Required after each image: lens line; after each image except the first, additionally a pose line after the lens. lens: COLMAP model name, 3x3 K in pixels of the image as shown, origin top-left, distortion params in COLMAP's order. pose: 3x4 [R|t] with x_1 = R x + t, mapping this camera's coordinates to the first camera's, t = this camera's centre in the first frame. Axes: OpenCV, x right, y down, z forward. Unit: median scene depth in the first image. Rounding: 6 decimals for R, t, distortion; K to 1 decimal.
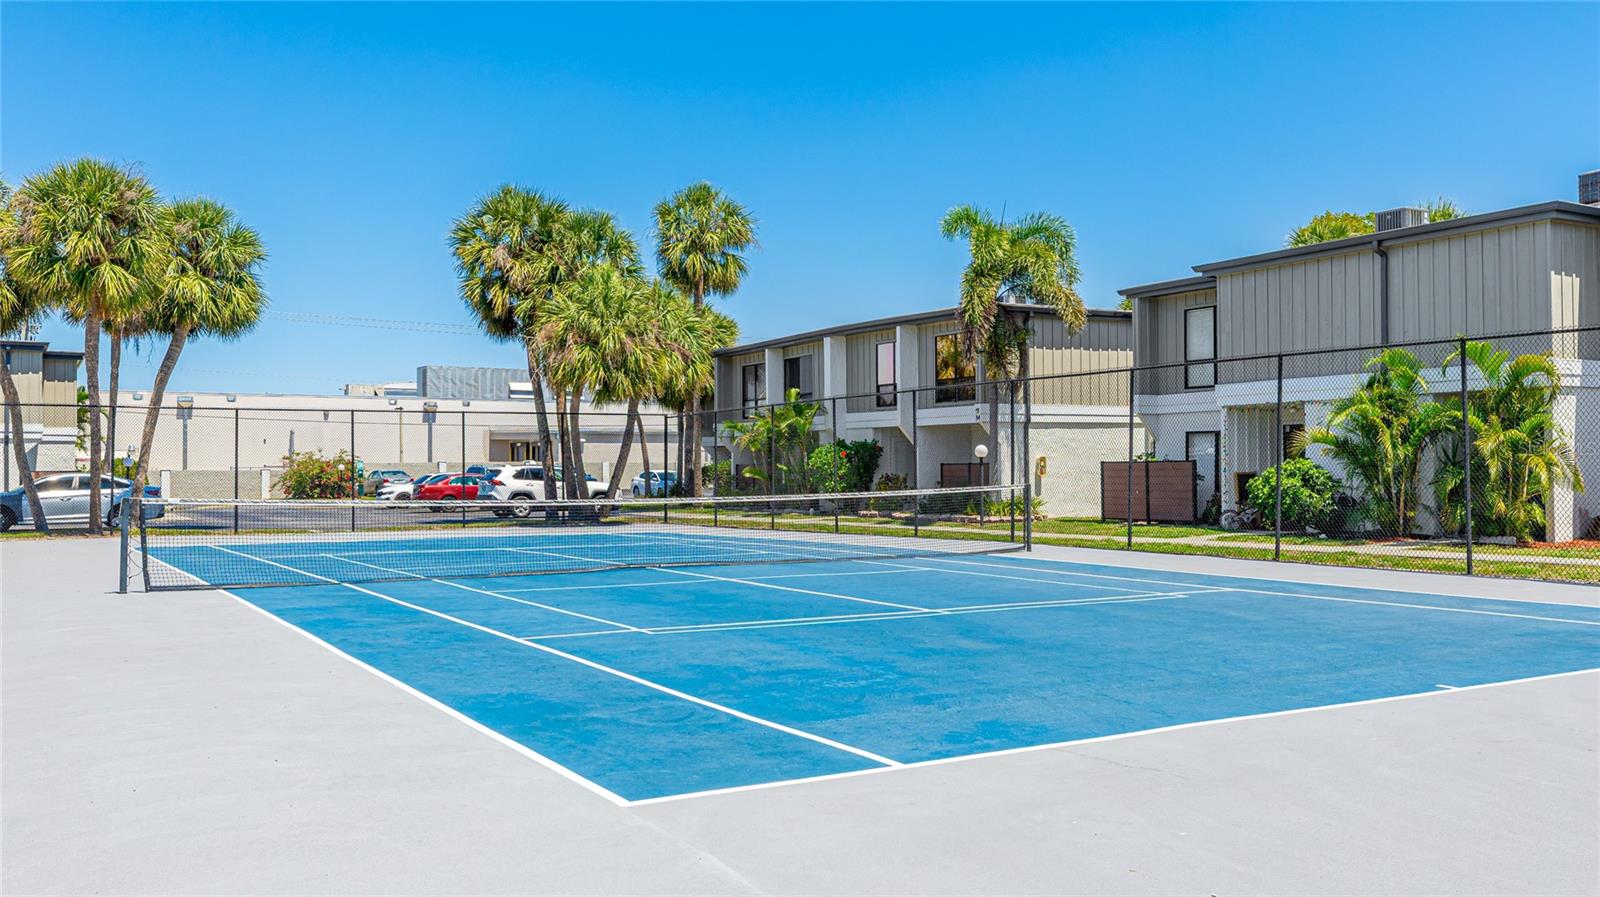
lens RADIAL K [[1369.2, 0, 801.5], [0, 1369.2, 448.5], [0, 0, 1]] dist [0.019449, 0.004466]
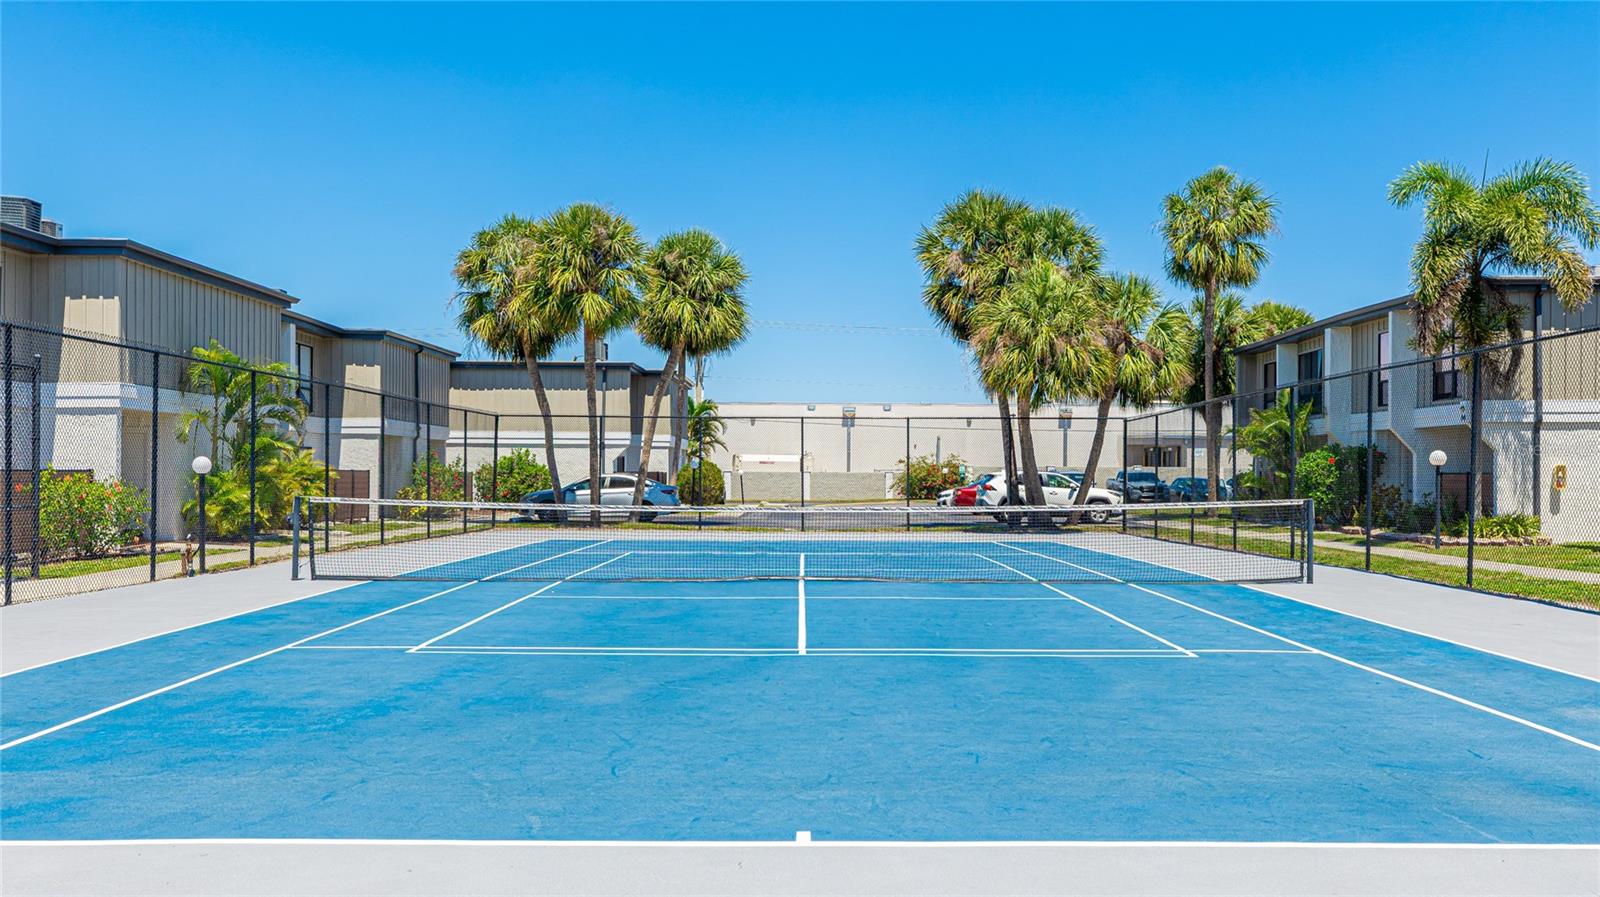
lens RADIAL K [[1325.1, 0, 800.5], [0, 1325.1, 456.4], [0, 0, 1]] dist [-0.000391, 0.011527]
pose [[0.867161, 0.003315, -0.498018, 0.165155], [-0.002224, 0.999994, 0.002785, -0.000458], [0.498024, -0.001308, 0.867162, 0.101172]]
